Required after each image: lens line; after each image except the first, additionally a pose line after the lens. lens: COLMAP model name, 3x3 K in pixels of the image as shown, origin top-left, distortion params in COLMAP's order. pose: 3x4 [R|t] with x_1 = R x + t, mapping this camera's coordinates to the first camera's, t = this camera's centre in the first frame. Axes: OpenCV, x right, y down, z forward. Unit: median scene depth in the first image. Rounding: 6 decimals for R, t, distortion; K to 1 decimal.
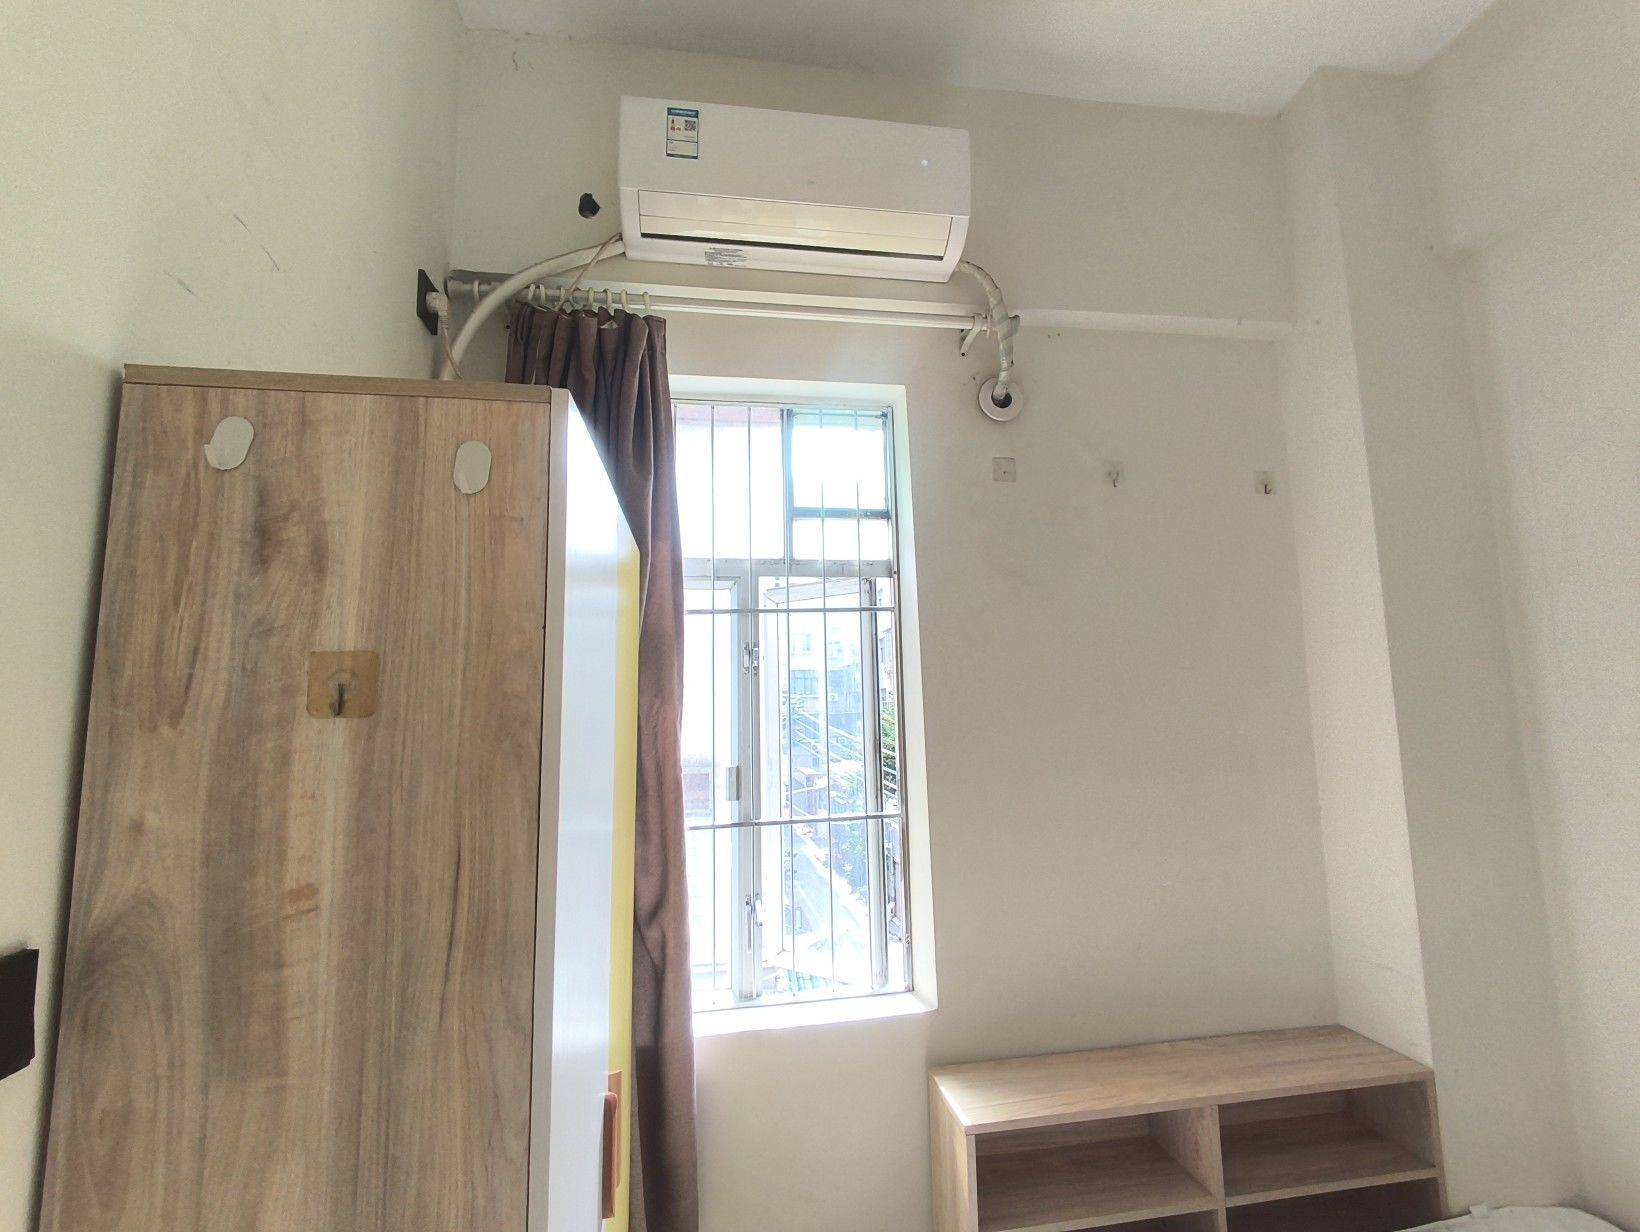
lens RADIAL K [[764.7, 0, 820.0], [0, 764.7, 616.0], [0, 0, 1]] dist [0.000585, 0.000430]
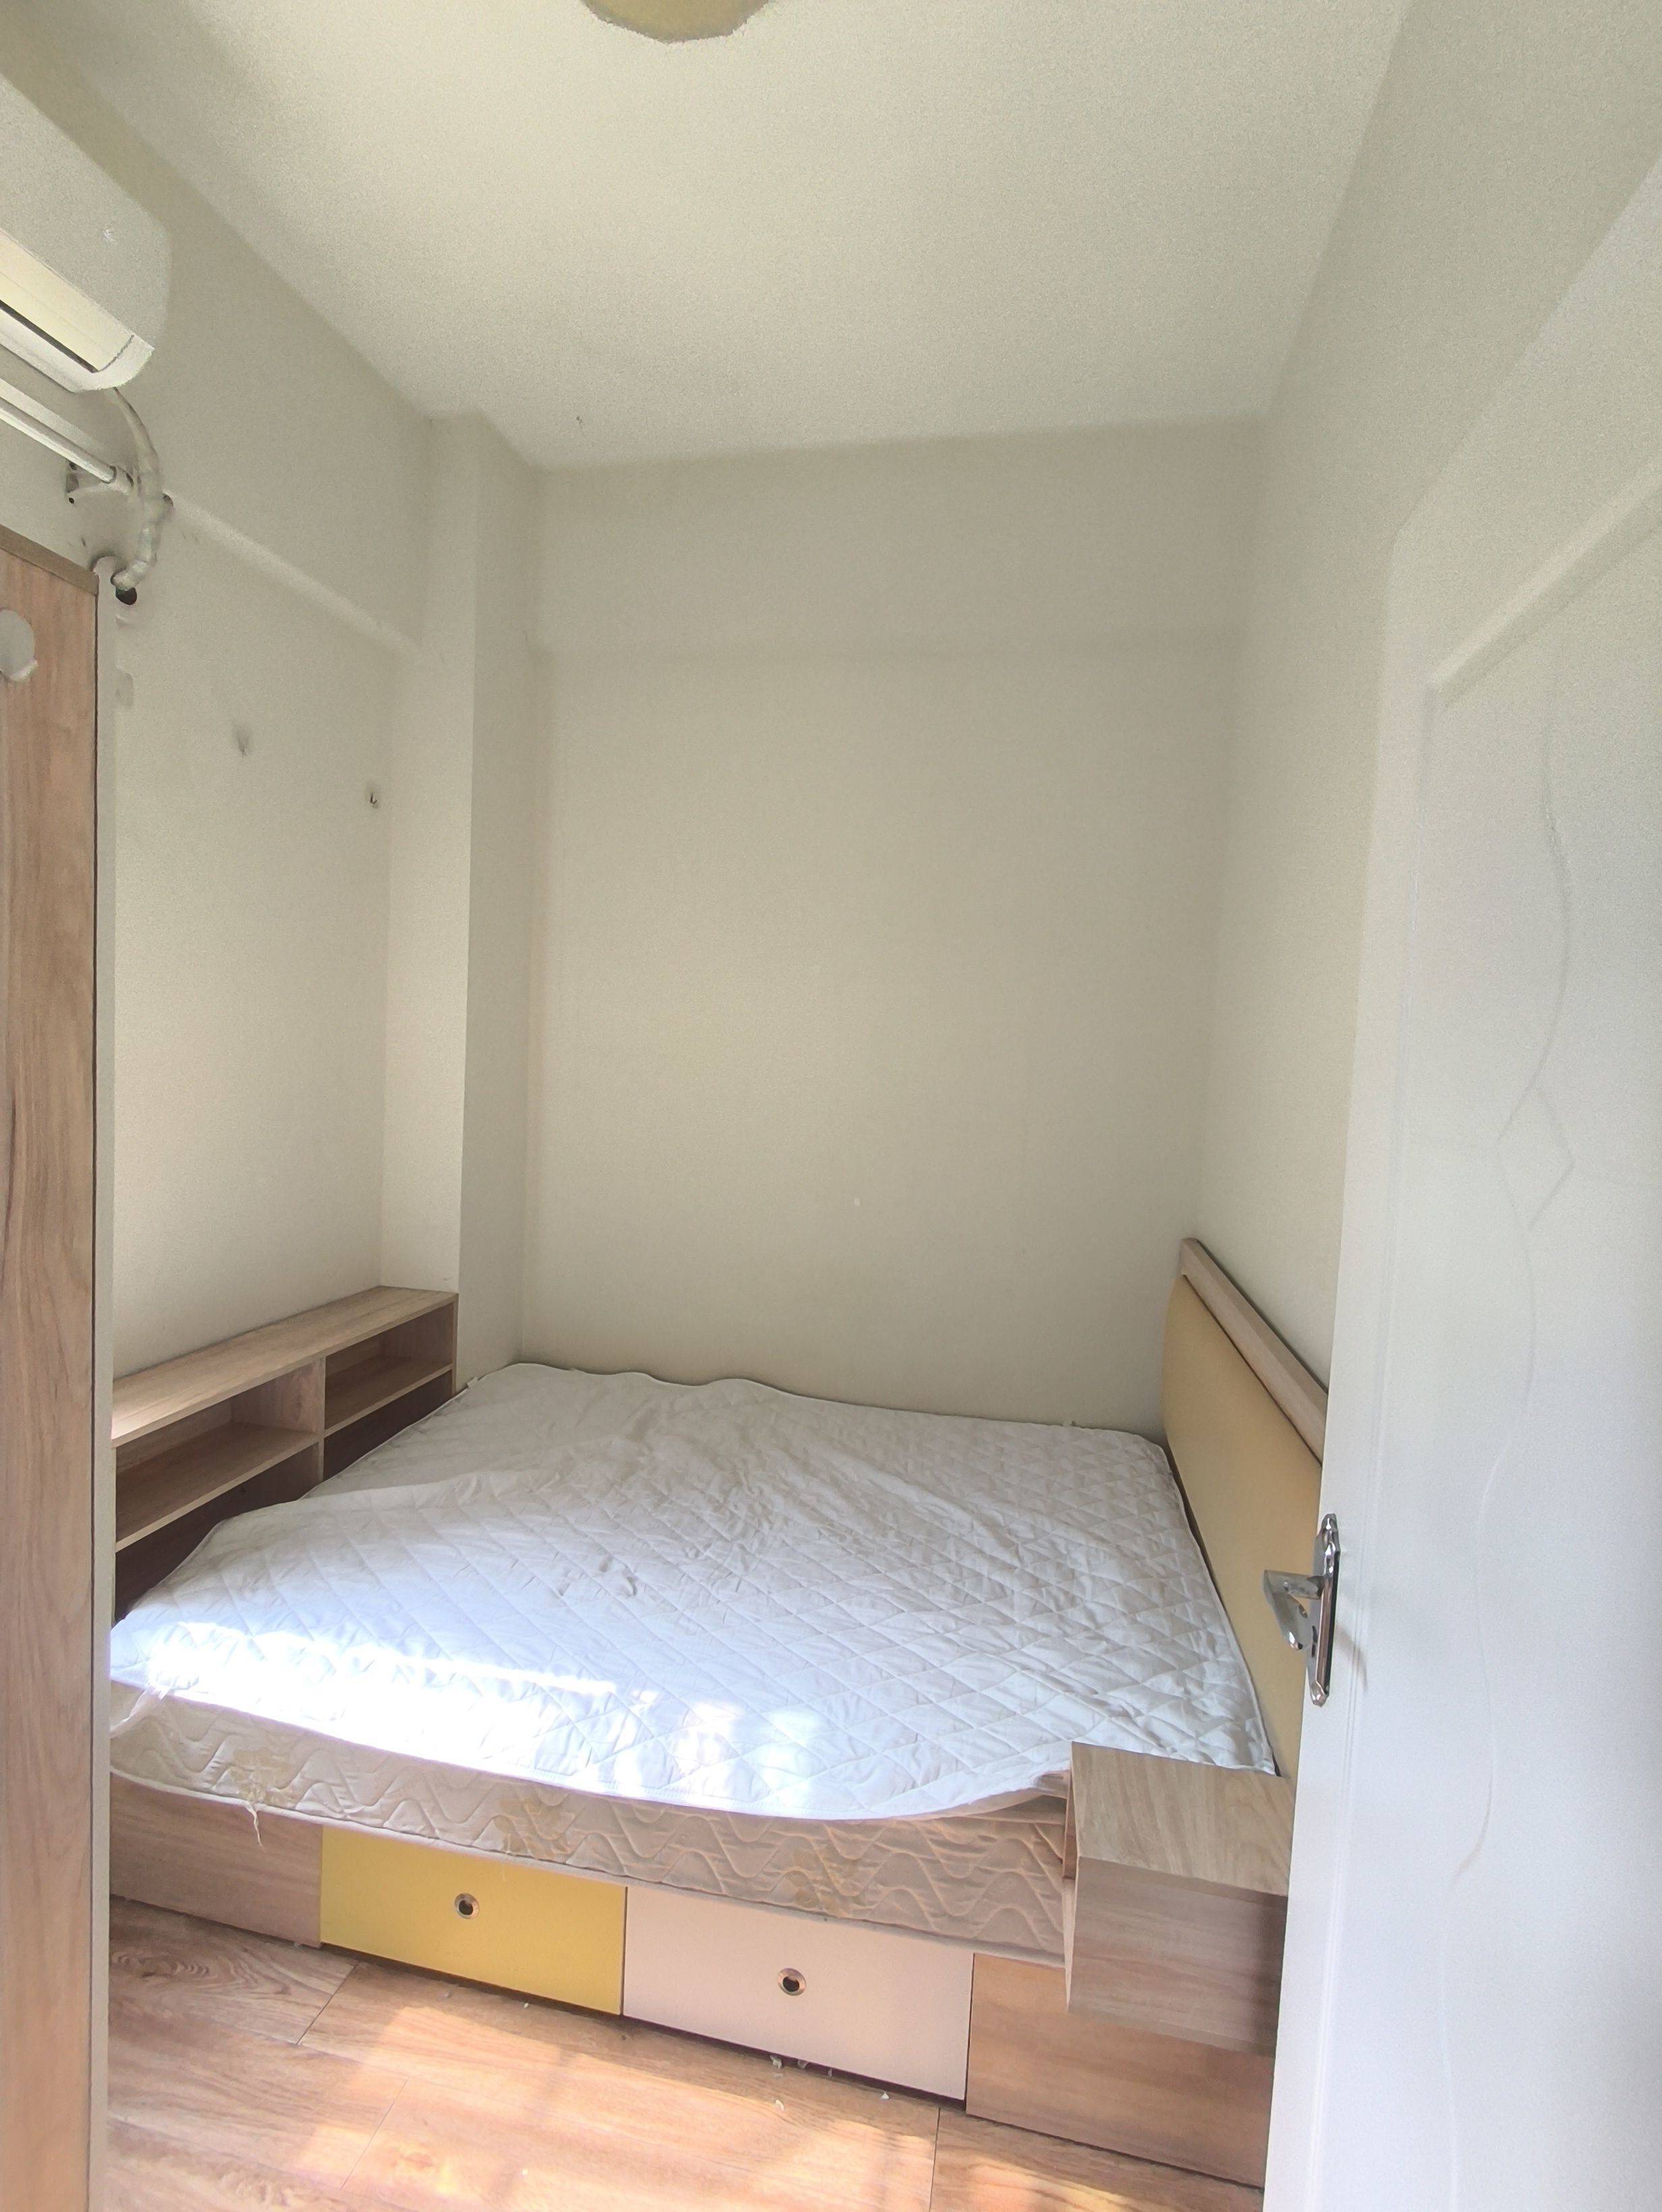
lens RADIAL K [[984.3, 0, 831.0], [0, 984.3, 1106.0], [0, 0, 1]] dist [0.015984, -0.011025]
pose [[0.362063, -0.018810, 0.931964, -0.552042], [-0.170497, 0.981594, 0.086050, 0.021721], [-0.916428, -0.190053, 0.352192, -0.125407]]
